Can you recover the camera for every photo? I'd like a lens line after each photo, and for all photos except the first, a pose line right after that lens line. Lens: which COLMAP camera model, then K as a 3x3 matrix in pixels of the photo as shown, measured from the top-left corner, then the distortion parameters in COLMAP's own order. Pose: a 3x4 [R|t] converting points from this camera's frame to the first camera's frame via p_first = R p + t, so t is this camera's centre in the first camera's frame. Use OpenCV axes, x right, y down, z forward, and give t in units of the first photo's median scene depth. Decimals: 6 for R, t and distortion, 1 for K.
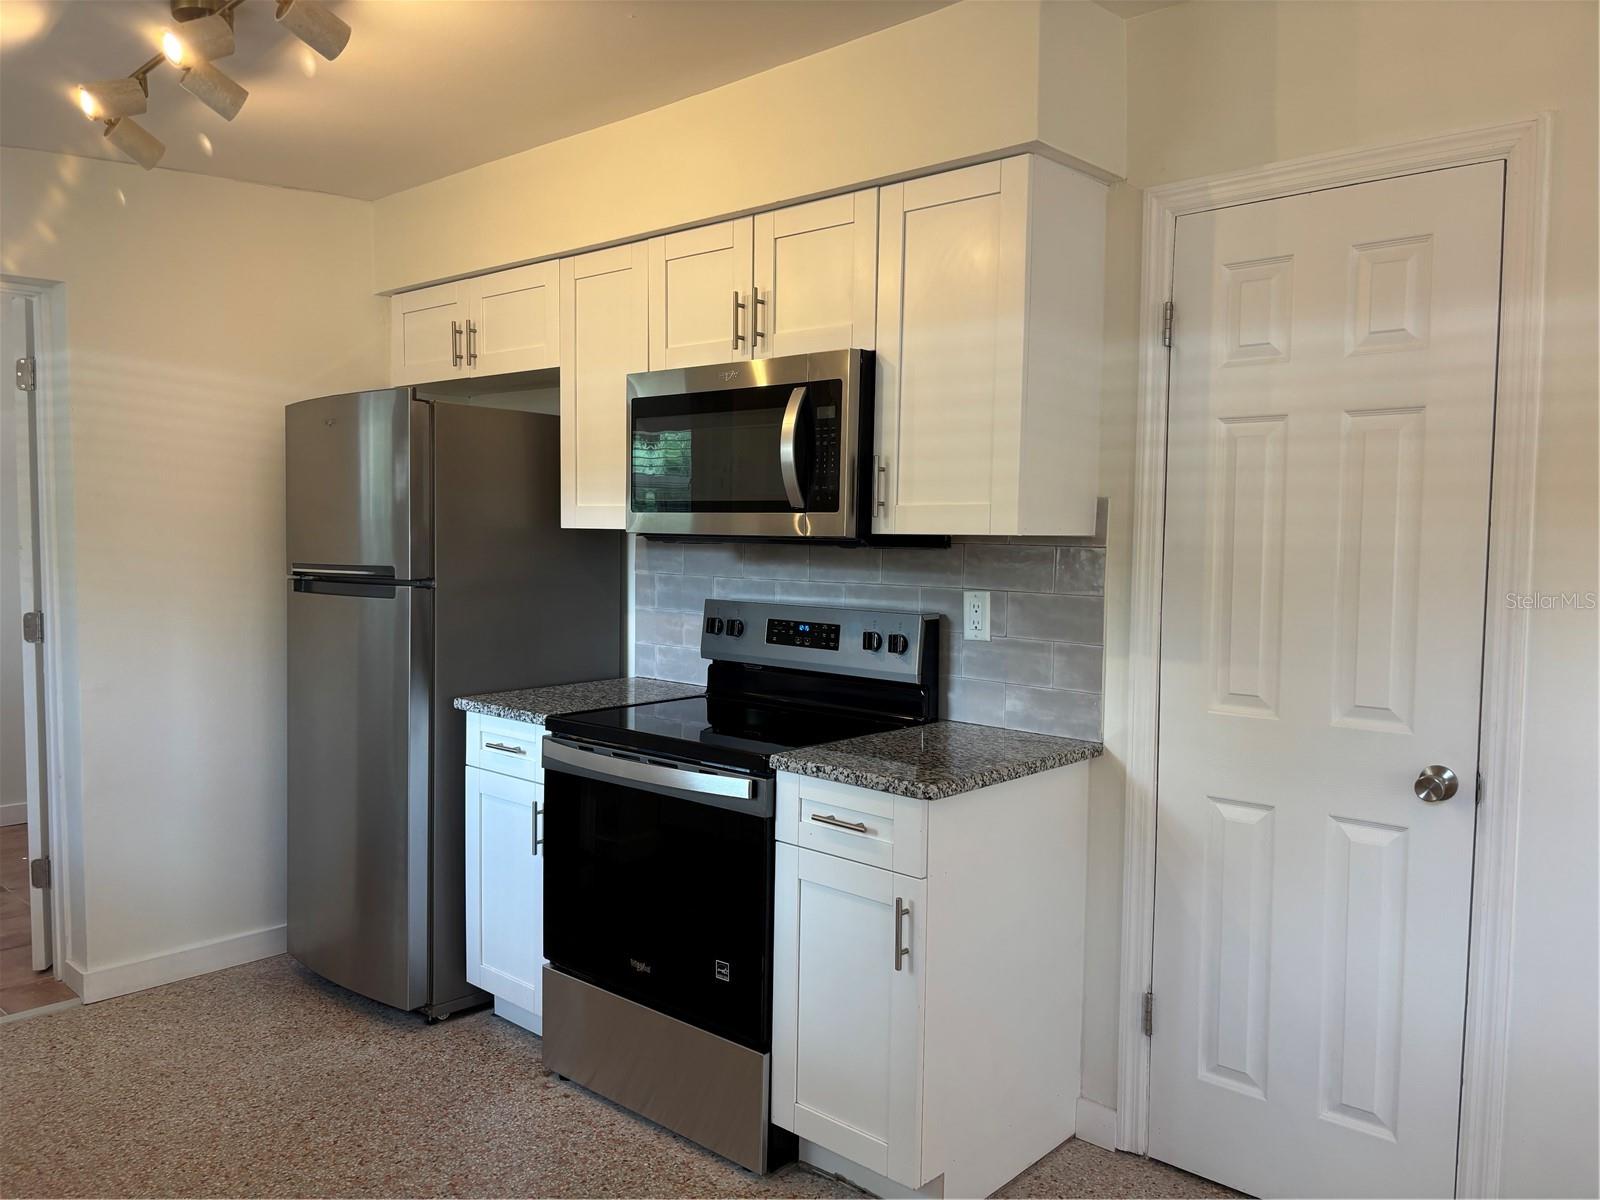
lens RADIAL K [[1238.7, 0, 798.4], [0, 1238.7, 598.0], [0, 0, 1]] dist [0.058557, 0.002284]
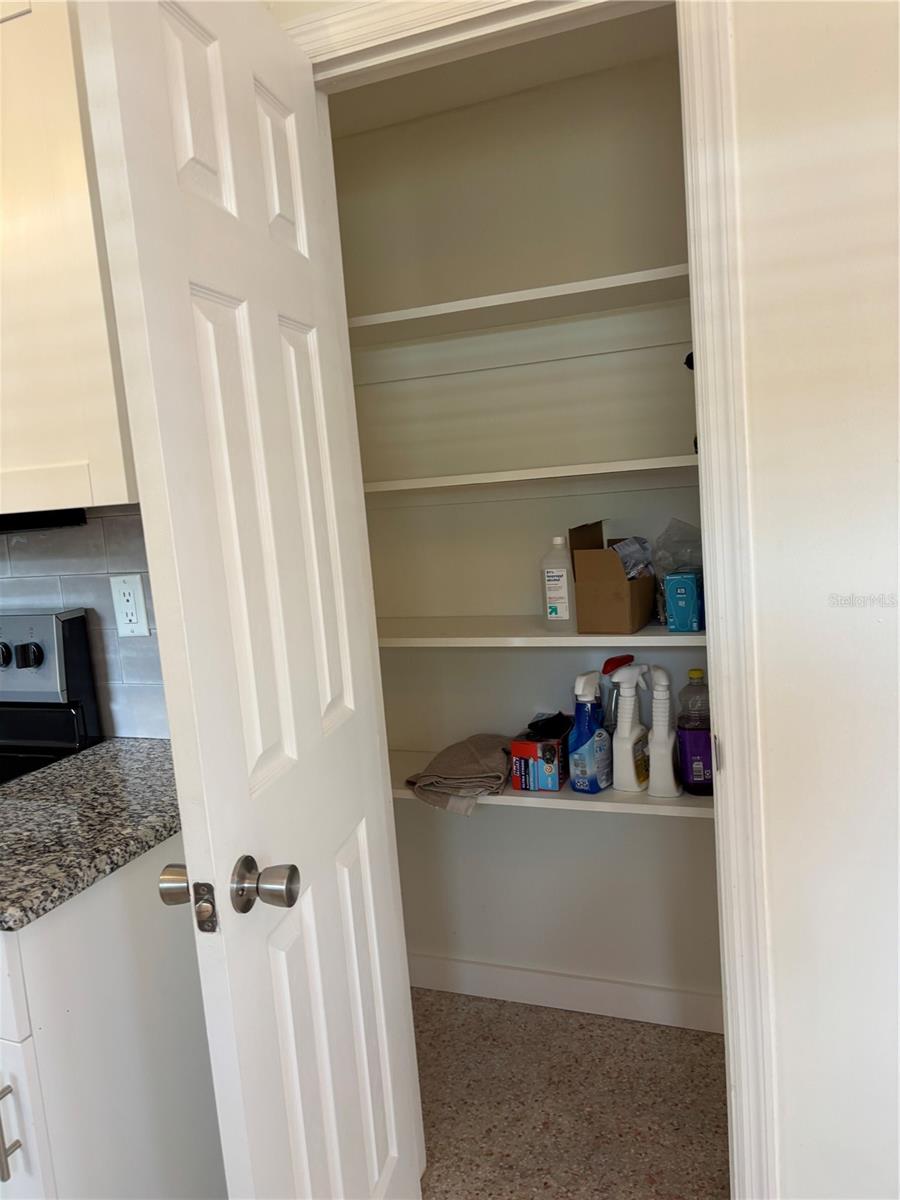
lens RADIAL K [[929.0, 0, 448.7], [0, 929.0, 600.5], [0, 0, 1]] dist [0.058557, 0.002284]
pose [[0.939590, -0.144409, 0.310350, 0.148893], [0.120342, 0.988133, 0.095452, -0.021595], [-0.320452, -0.052338, 0.945818, 0.360659]]
